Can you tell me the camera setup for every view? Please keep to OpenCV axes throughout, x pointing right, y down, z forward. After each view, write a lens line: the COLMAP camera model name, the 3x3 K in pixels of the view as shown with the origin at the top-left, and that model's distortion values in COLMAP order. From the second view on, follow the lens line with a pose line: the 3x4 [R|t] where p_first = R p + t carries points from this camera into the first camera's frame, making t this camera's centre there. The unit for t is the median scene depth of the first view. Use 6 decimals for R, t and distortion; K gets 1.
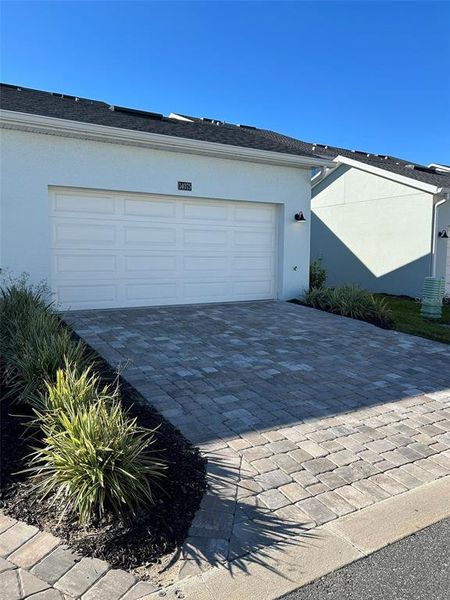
lens RADIAL K [[452.7, 0, 223.0], [0, 452.7, 297.3], [0, 0, 1]] dist [0.035913, -0.044529]
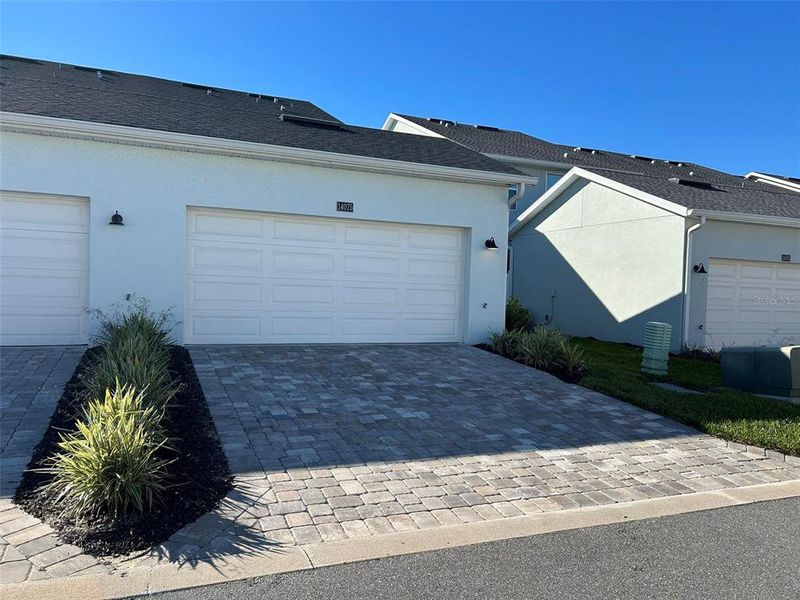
lens RADIAL K [[603.5, 0, 403.3], [0, 603.5, 302.3], [0, 0, 1]] dist [0.035913, -0.044529]
pose [[0.989314, 0.030722, -0.142524, 0.232034], [-0.040495, 0.996985, -0.066187, 0.011197], [0.140061, 0.071251, 0.987576, -0.135204]]
